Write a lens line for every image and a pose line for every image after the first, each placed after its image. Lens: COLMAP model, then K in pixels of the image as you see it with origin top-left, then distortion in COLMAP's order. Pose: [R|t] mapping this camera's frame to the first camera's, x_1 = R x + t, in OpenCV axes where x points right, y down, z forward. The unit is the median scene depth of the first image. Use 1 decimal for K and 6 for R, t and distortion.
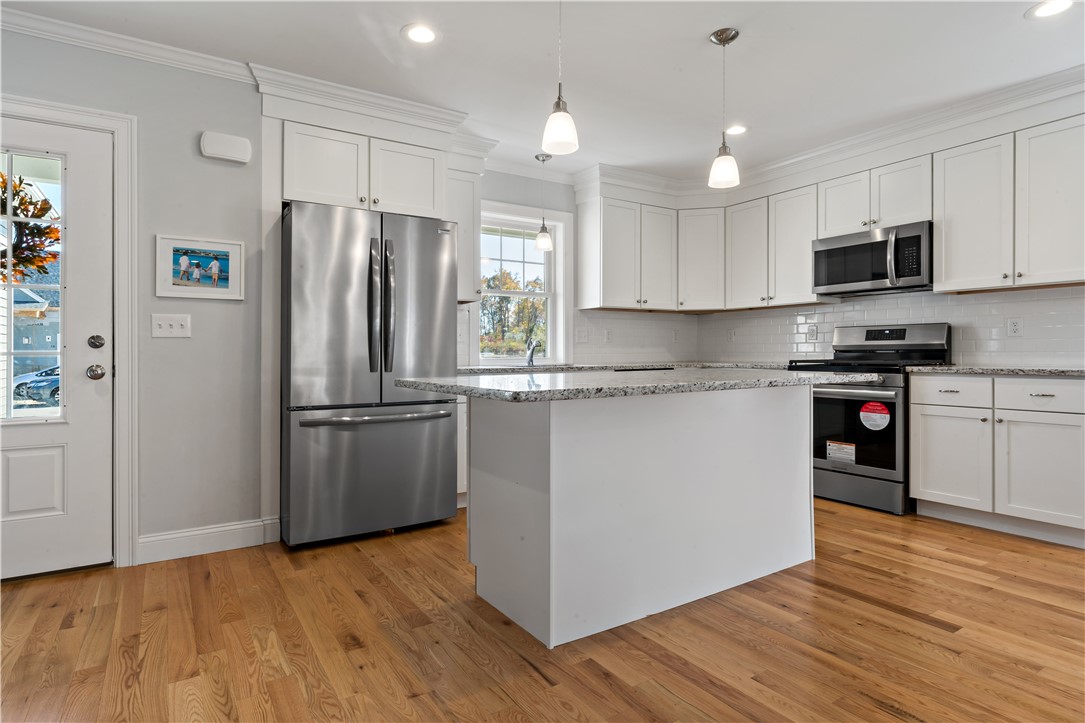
lens RADIAL K [[581.4, 0, 554.4], [0, 581.4, 360.6], [0, 0, 1]] dist [-0.002955, -0.000643]
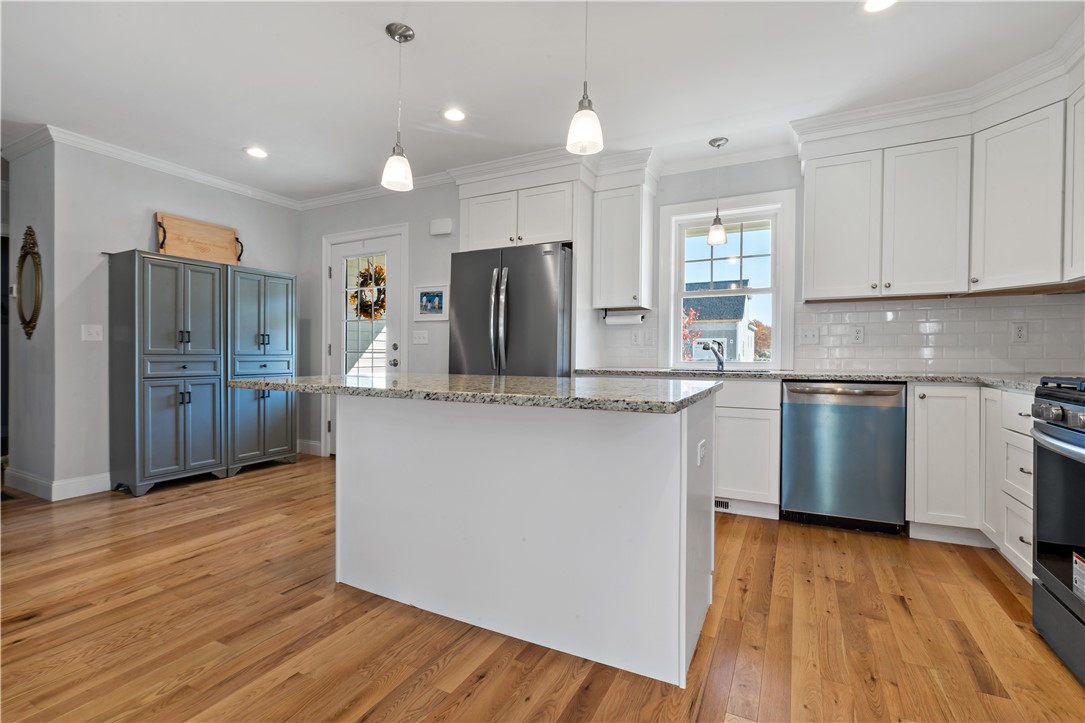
lens RADIAL K [[496.5, 0, 542.7], [0, 496.5, 358.8], [0, 0, 1]] dist [-0.007177, -0.000509]
pose [[0.490717, 0.019690, -0.871096, 0.802234], [-0.019825, 0.999738, 0.011430, -0.019425], [0.871093, 0.011660, 0.490979, 0.576128]]
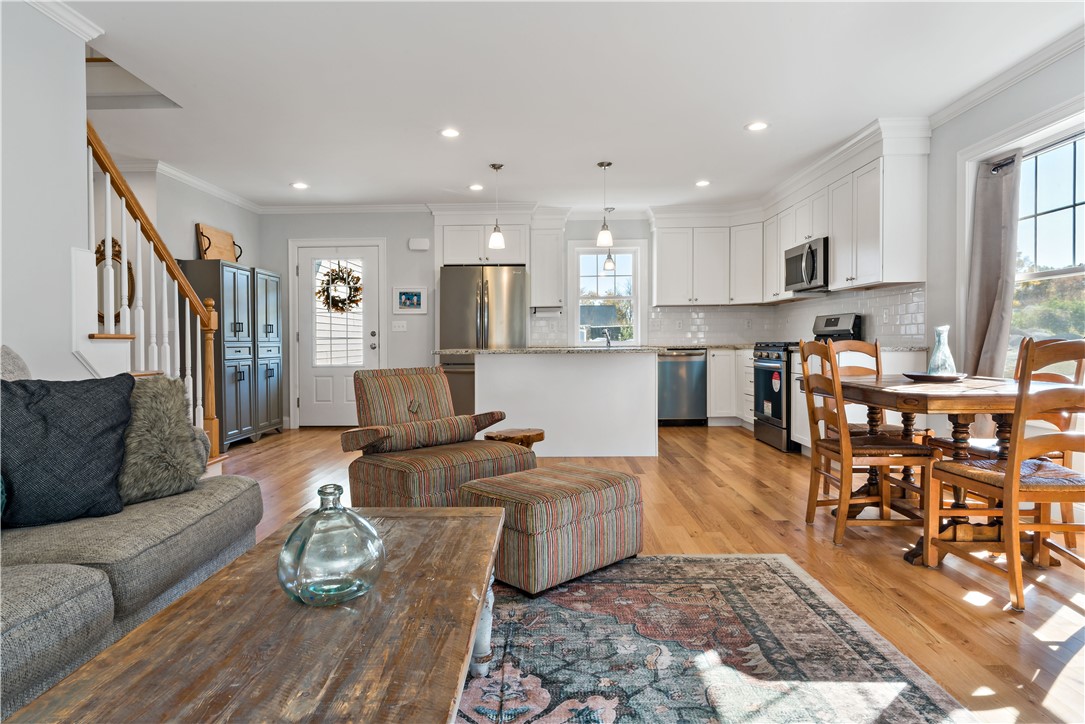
lens RADIAL K [[646.0, 0, 542.0], [0, 646.0, 356.2], [0, 0, 1]] dist [0.000983, 0.000843]
pose [[0.824700, 0.010724, -0.565469, 1.202446], [-0.004020, 0.999906, 0.013100, 0.020257], [0.565556, -0.008530, 0.824665, -0.749726]]
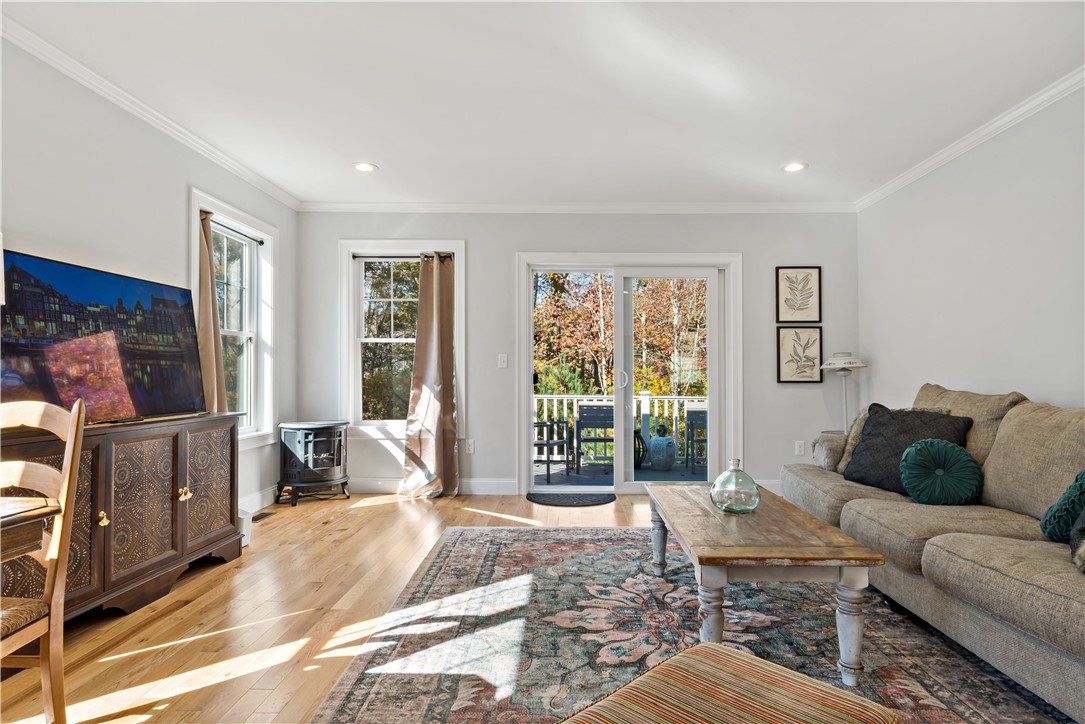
lens RADIAL K [[610.4, 0, 564.8], [0, 610.4, 360.1], [0, 0, 1]] dist [-0.002591, 0.000046]
pose [[-0.831138, 0.014562, 0.555876, 0.535664], [0.010402, 0.999889, -0.010640, -0.026085], [-0.555969, -0.003061, -0.831197, 0.426589]]
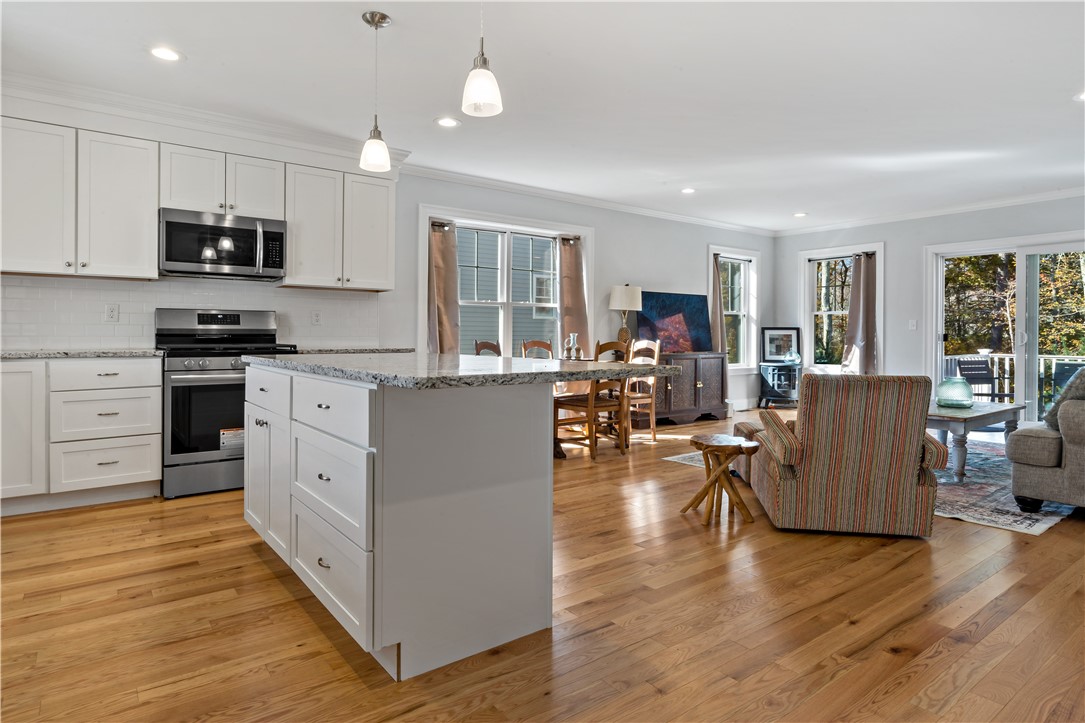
lens RADIAL K [[613.0, 0, 503.8], [0, 613.0, 362.6], [0, 0, 1]] dist [0.044032, 0.000067]
pose [[-0.023612, -0.038460, 0.998981, -0.731762], [0.009939, 0.999201, 0.038703, -0.008076], [-0.999672, 0.010843, -0.023211, 0.749414]]
